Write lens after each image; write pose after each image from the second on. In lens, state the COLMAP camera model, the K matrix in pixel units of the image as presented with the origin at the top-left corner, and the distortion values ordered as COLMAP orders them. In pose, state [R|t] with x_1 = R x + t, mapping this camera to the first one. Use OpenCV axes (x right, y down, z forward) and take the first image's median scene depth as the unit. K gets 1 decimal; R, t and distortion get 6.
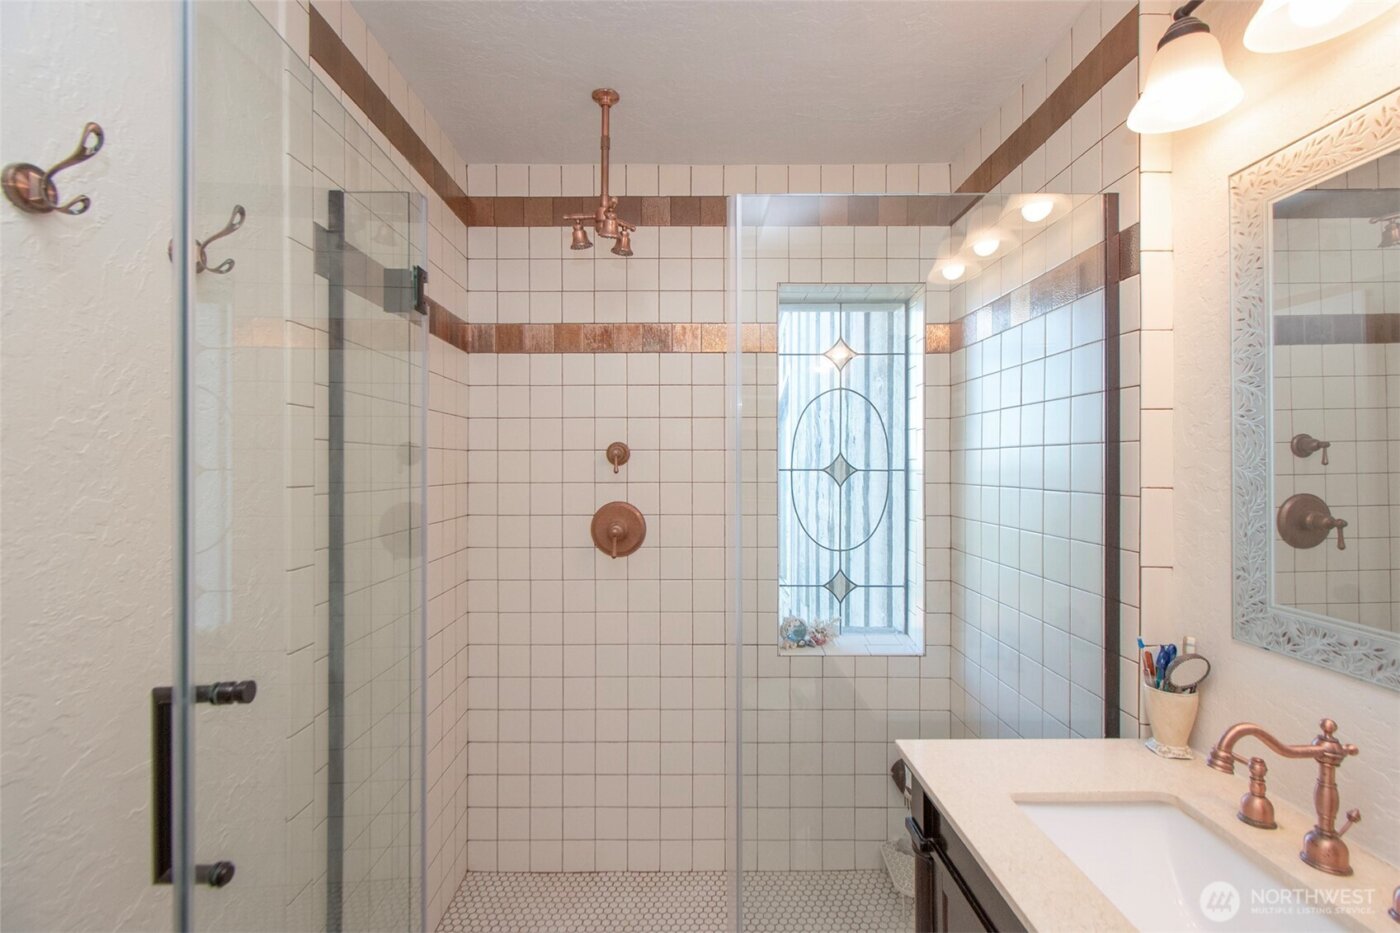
lens RADIAL K [[601.3, 0, 681.4], [0, 601.3, 461.8], [0, 0, 1]] dist [0.002459, -0.002750]
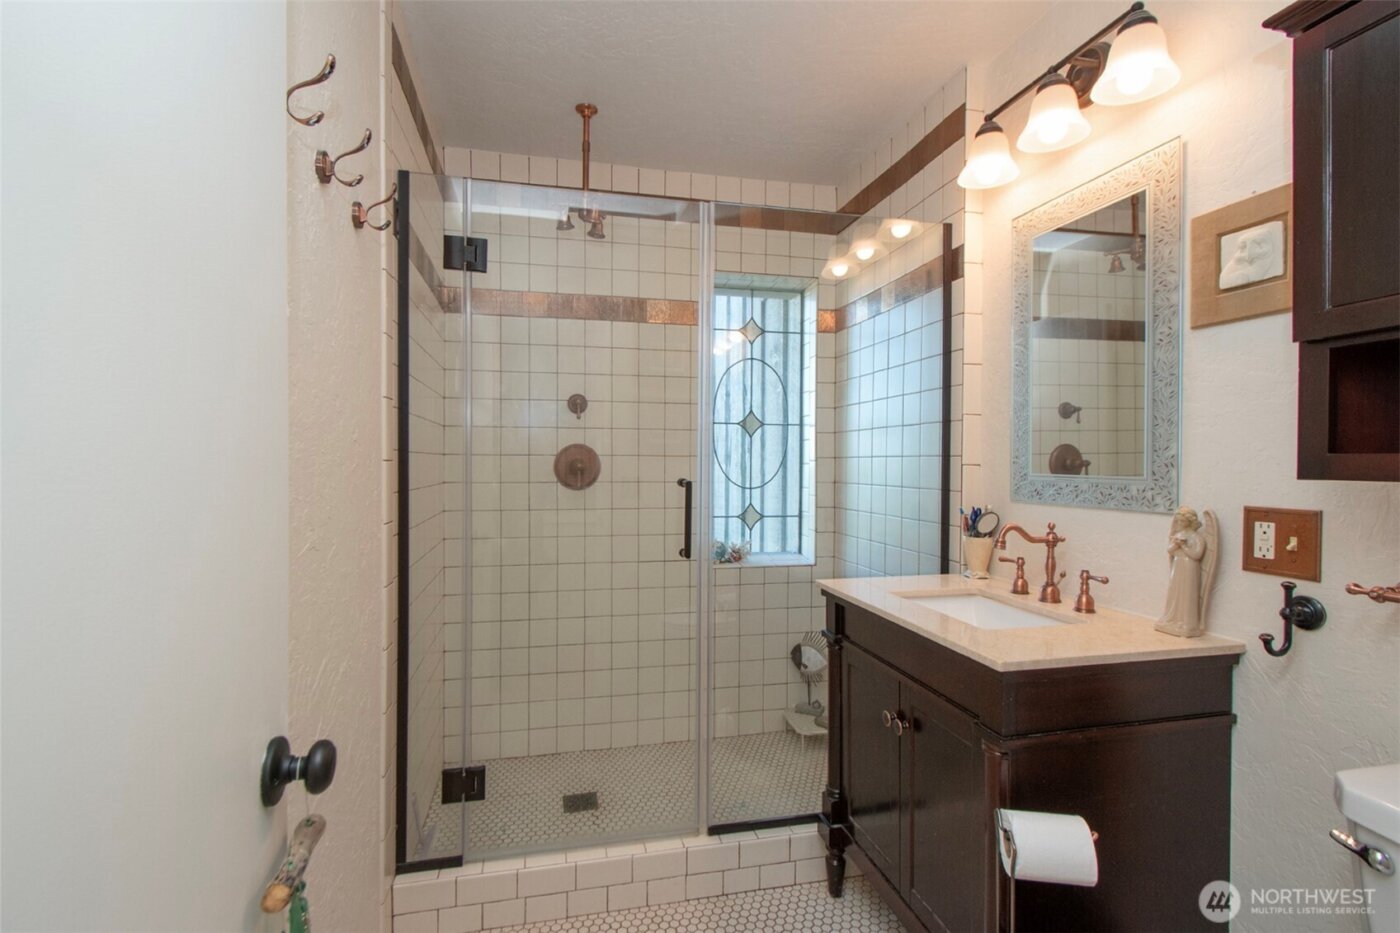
lens RADIAL K [[632.6, 0, 660.6], [0, 632.6, 465.1], [0, 0, 1]] dist [0.003680, 0.000613]
pose [[0.979530, 0.006636, 0.201190, -0.243175], [-0.007543, 0.999965, 0.003743, 0.126913], [-0.201158, -0.005184, 0.979545, -0.329214]]
